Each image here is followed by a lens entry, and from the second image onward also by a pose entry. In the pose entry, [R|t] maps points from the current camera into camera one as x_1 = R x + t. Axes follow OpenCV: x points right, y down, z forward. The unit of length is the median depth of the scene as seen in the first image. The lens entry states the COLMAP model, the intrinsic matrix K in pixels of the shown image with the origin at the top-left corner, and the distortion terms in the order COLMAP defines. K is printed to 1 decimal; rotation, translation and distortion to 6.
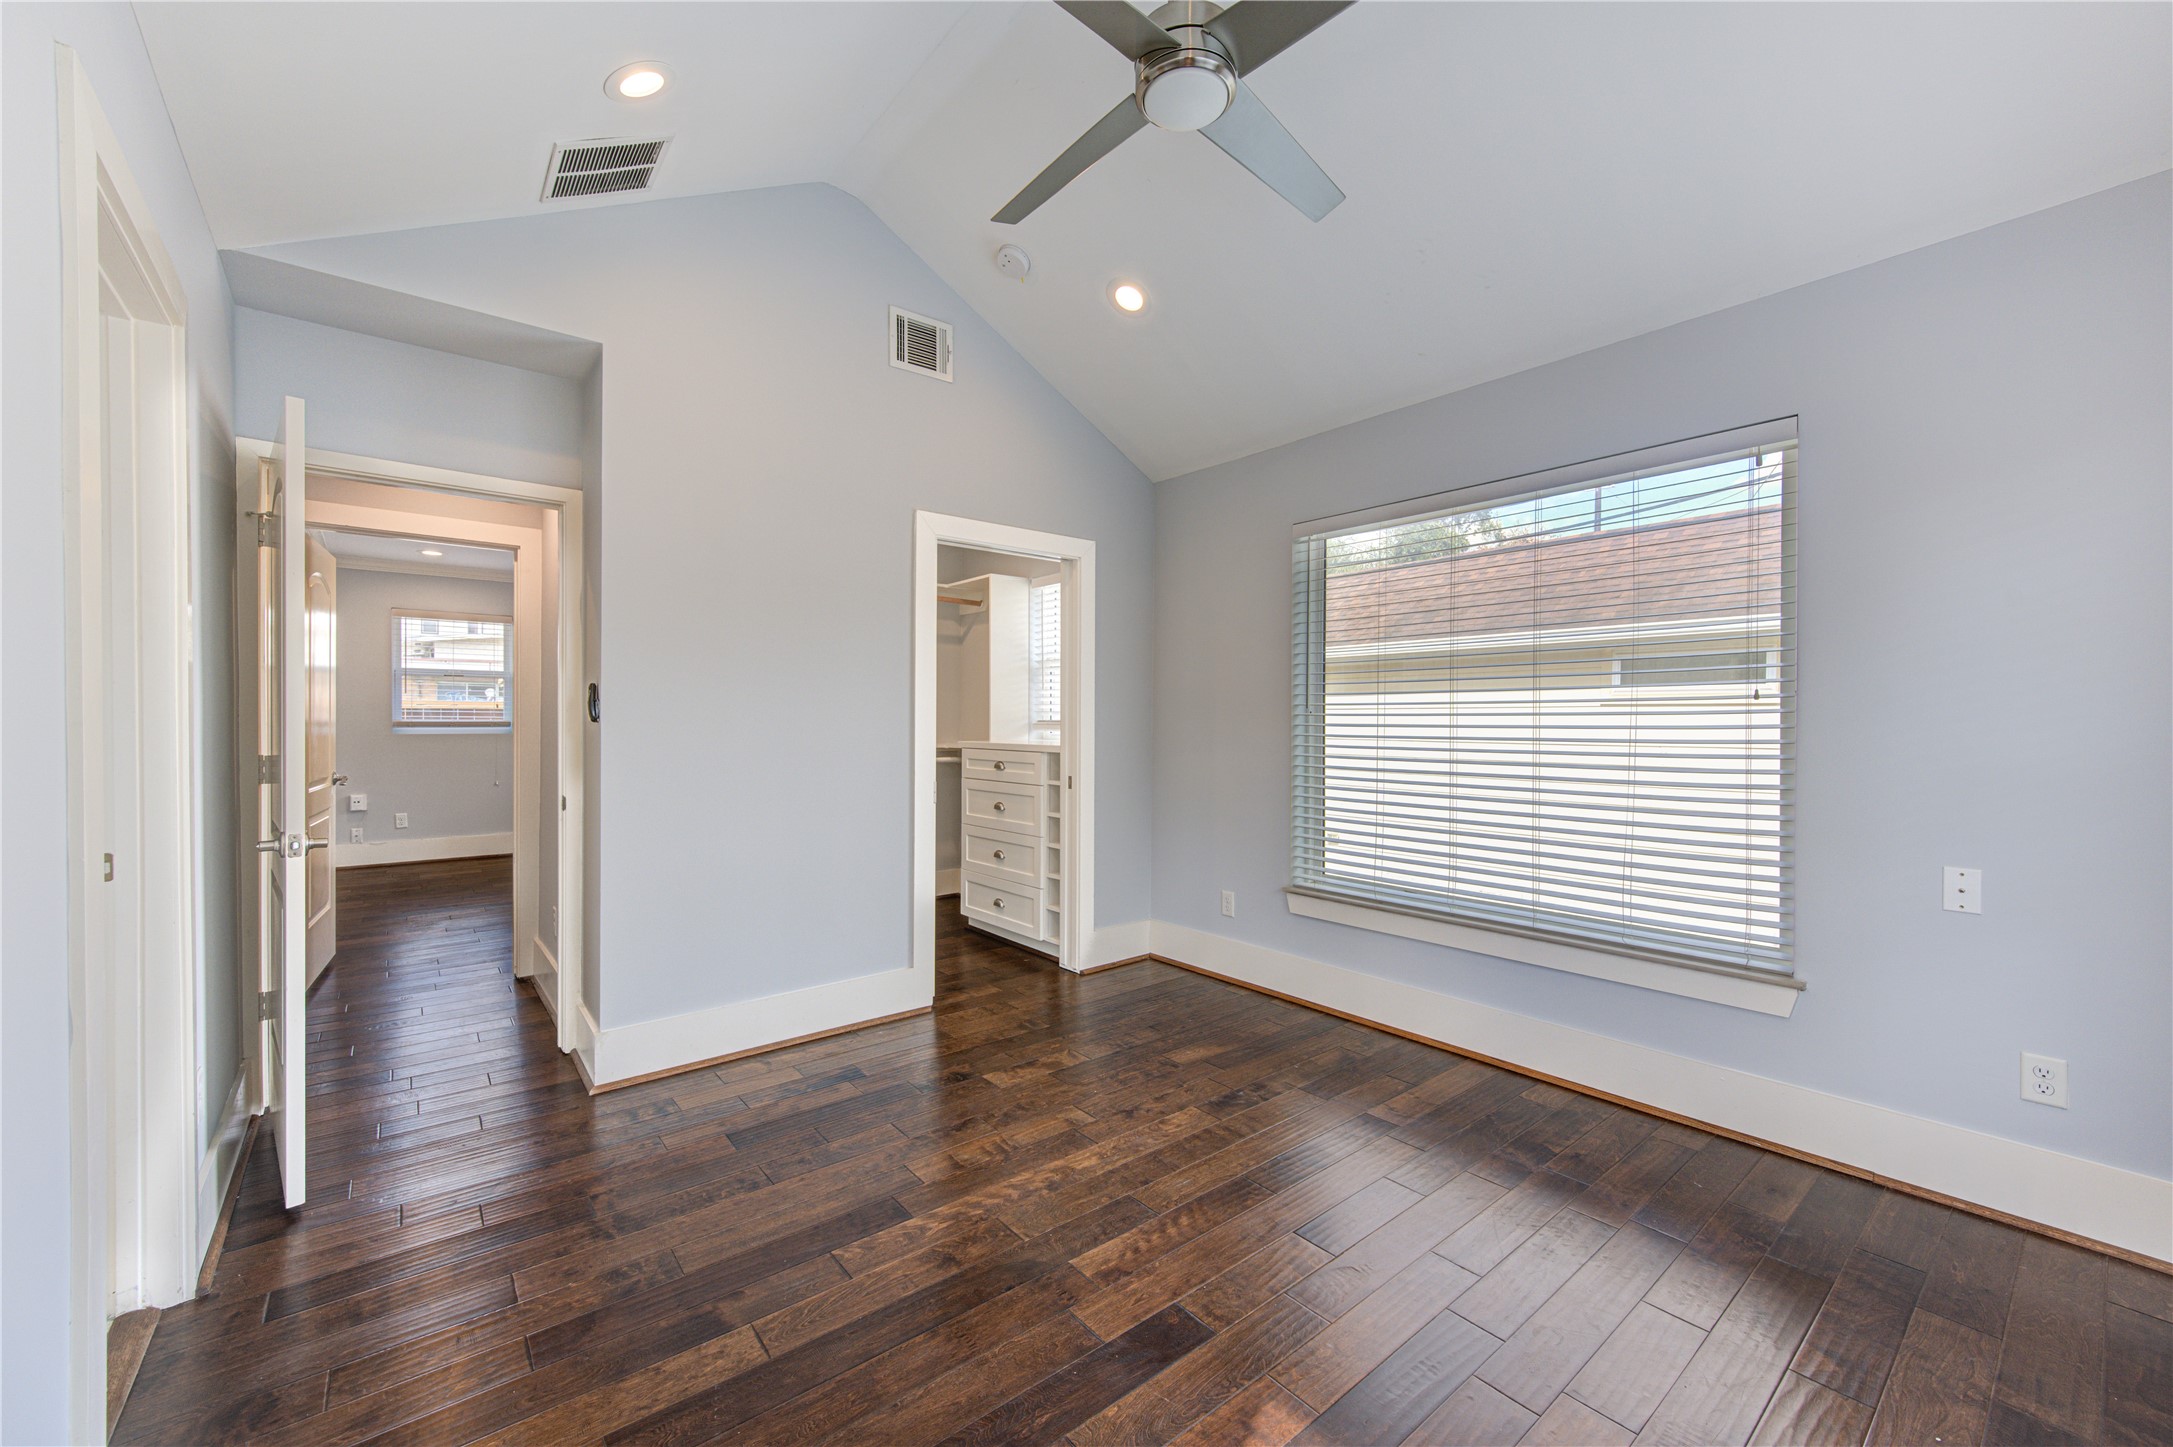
lens RADIAL K [[845.2, 0, 1102.9], [0, 845.2, 718.9], [0, 0, 1]] dist [0.001149, -0.000078]
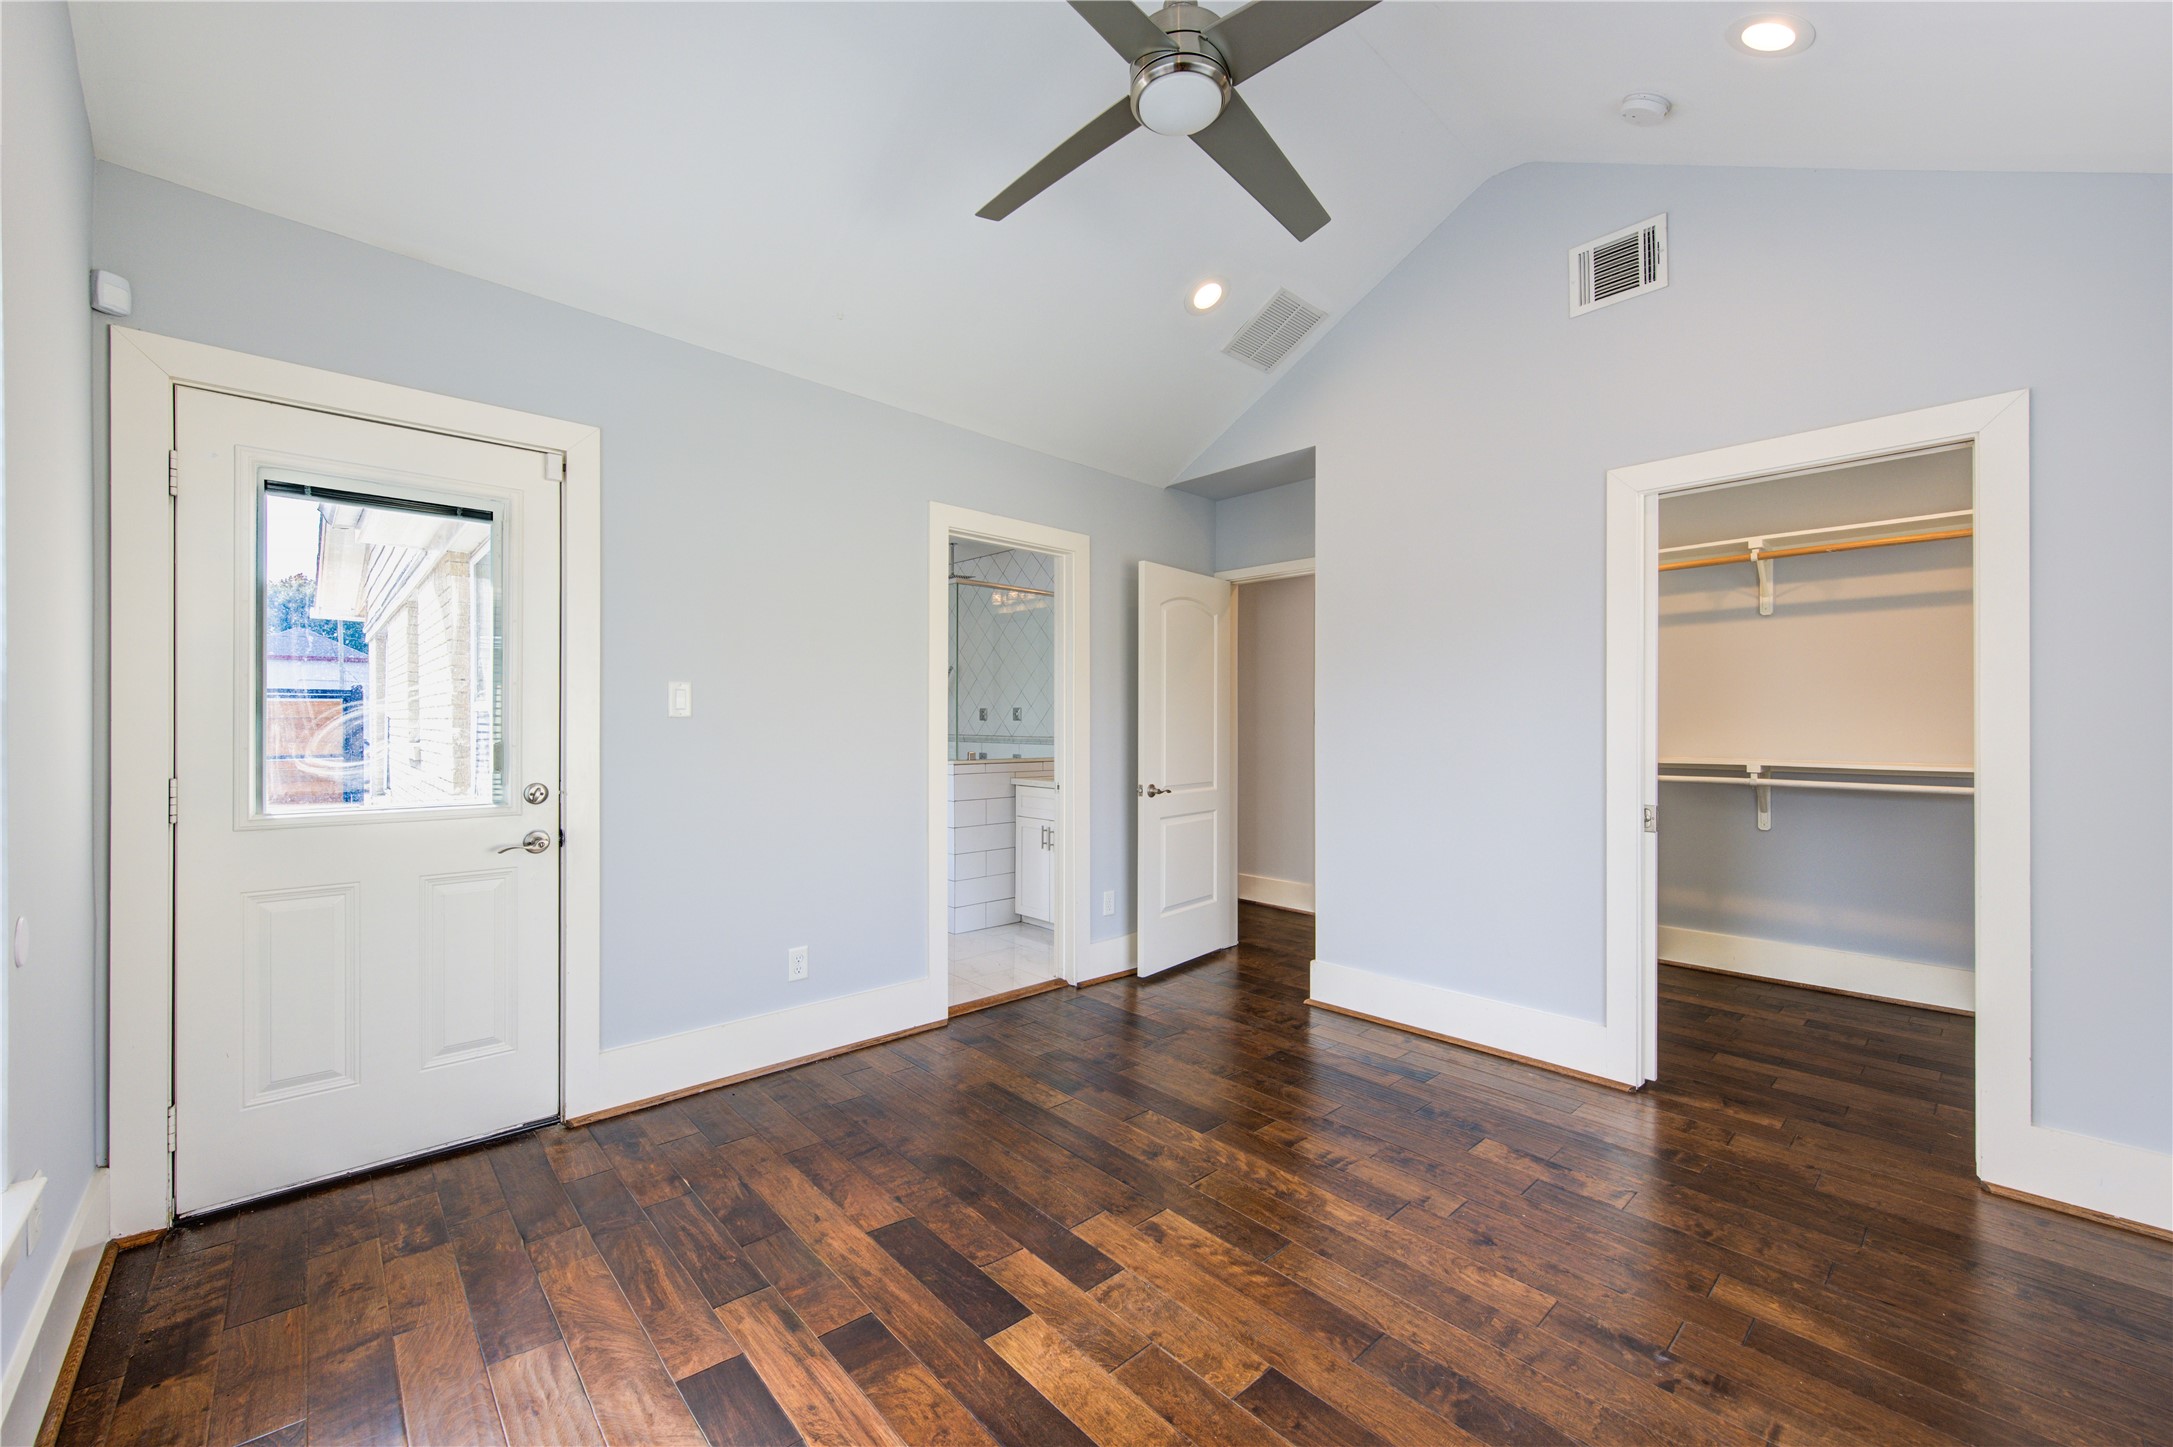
lens RADIAL K [[858.9, 0, 1086.5], [0, 858.9, 723.5], [0, 0, 1]] dist [-0.001324, -0.000544]
pose [[0.047217, -0.008218, -0.998851, 0.712279], [-0.003226, 0.999960, -0.008380, 0.007924], [0.998879, 0.003618, 0.047188, 0.547495]]
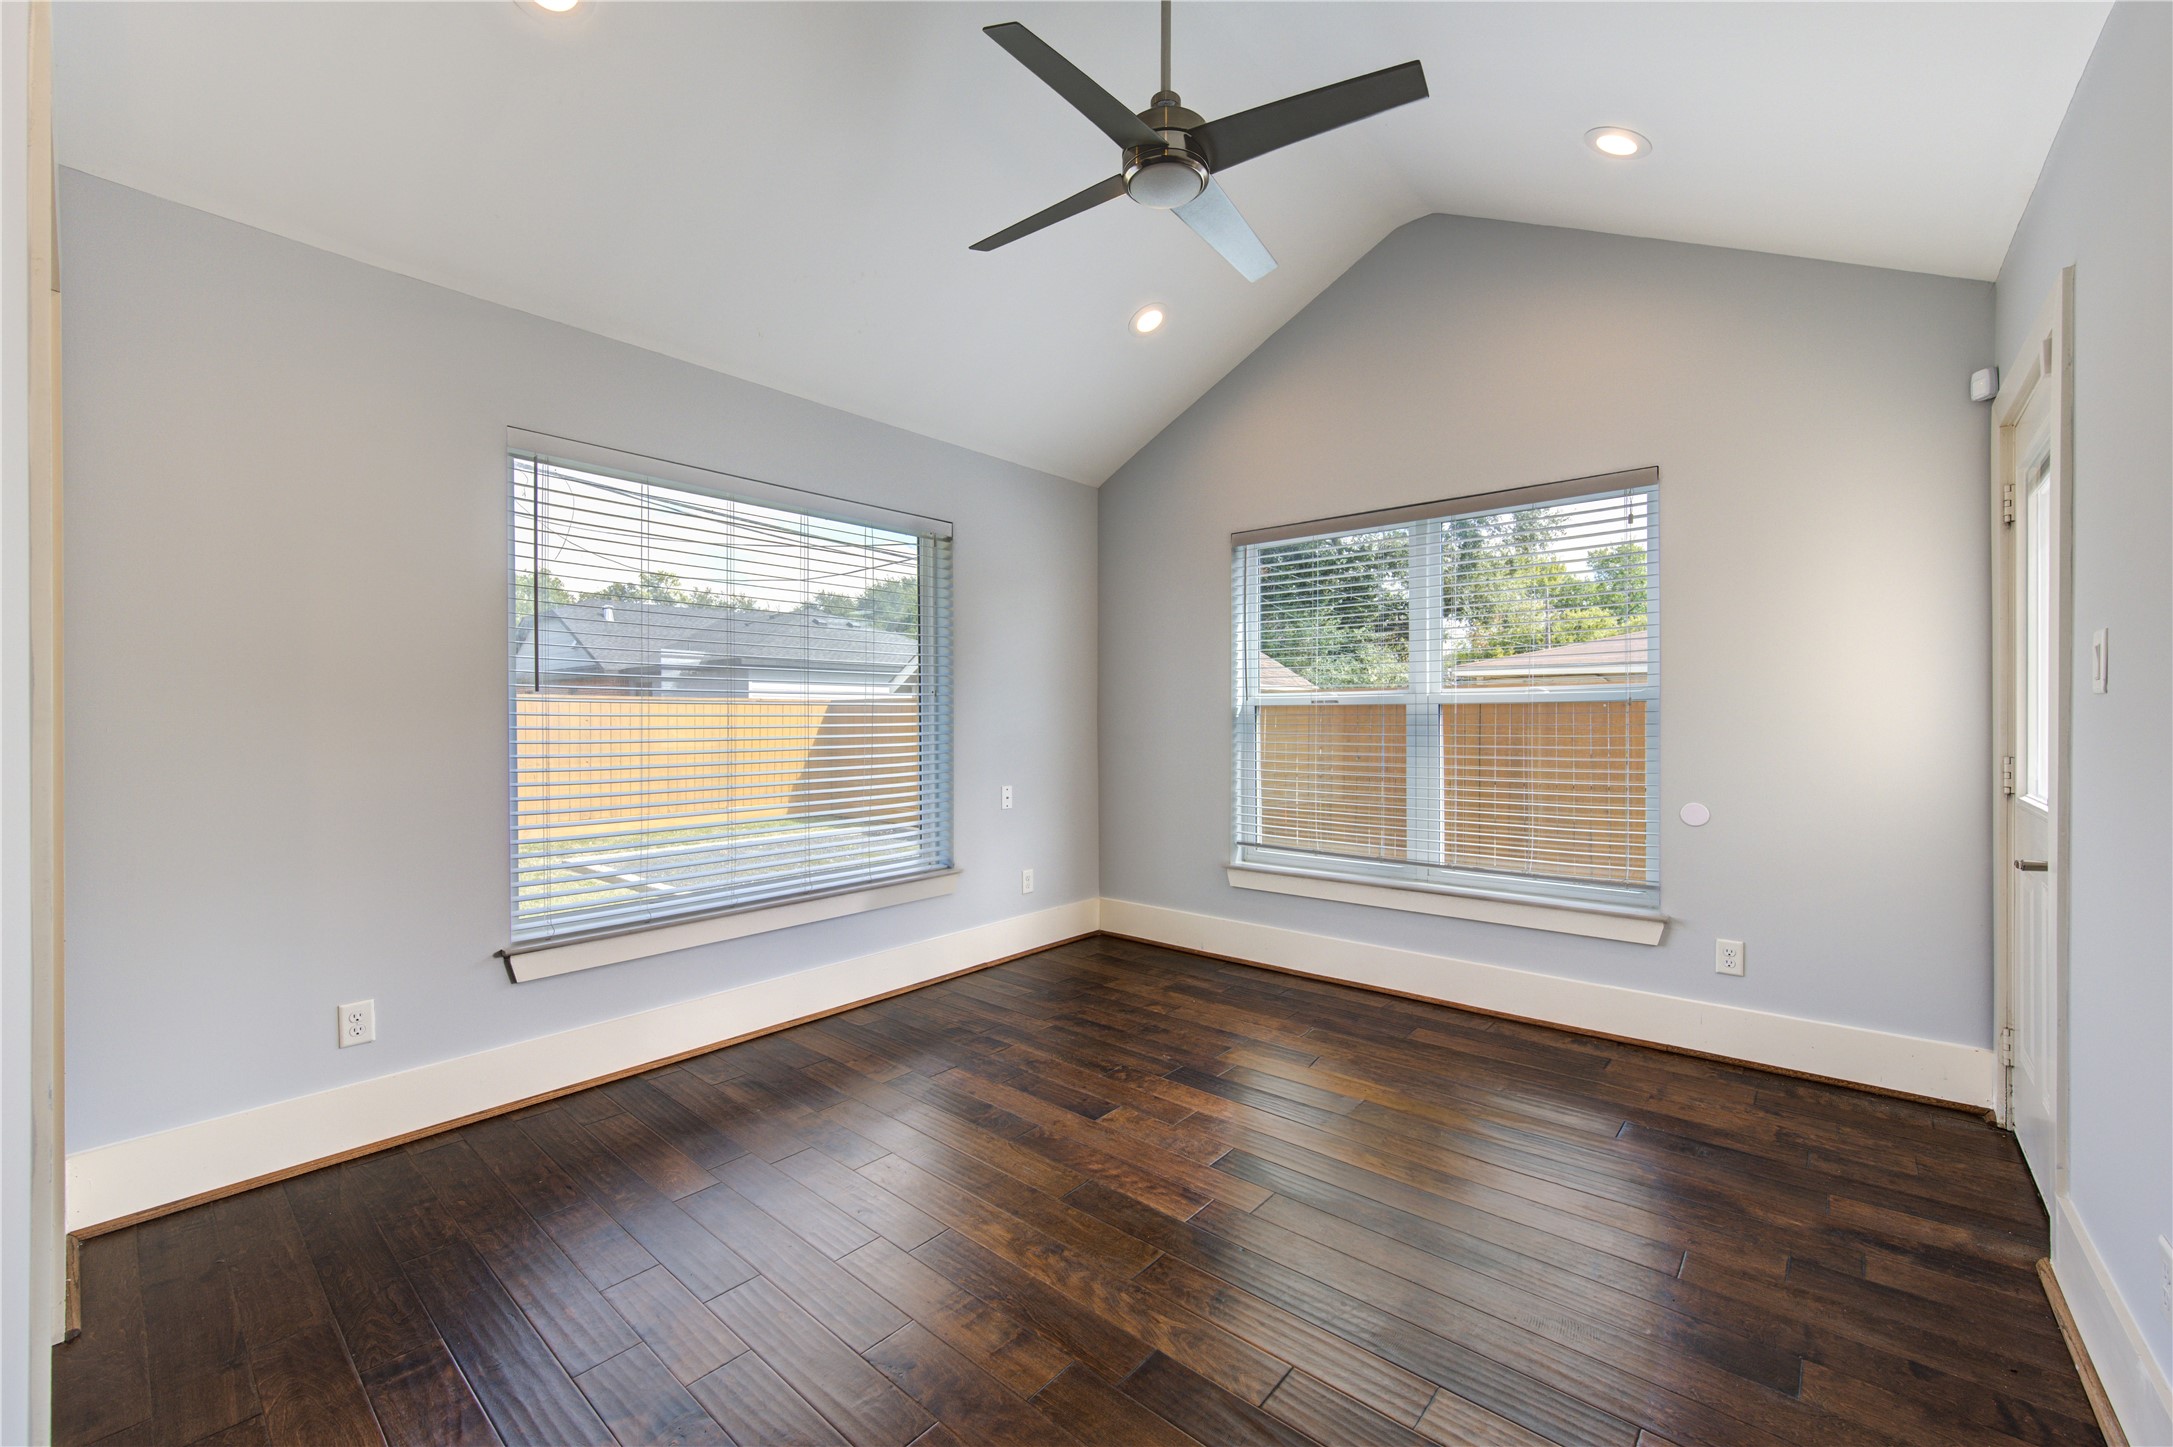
lens RADIAL K [[858.9, 0, 1086.5], [0, 858.9, 723.5], [0, 0, 1]] dist [-0.001324, -0.000544]
pose [[-0.153356, -0.012748, 0.988089, -0.683791], [-0.002302, 0.999919, 0.012543, 0.015160], [-0.988168, -0.000351, -0.153373, 0.835689]]
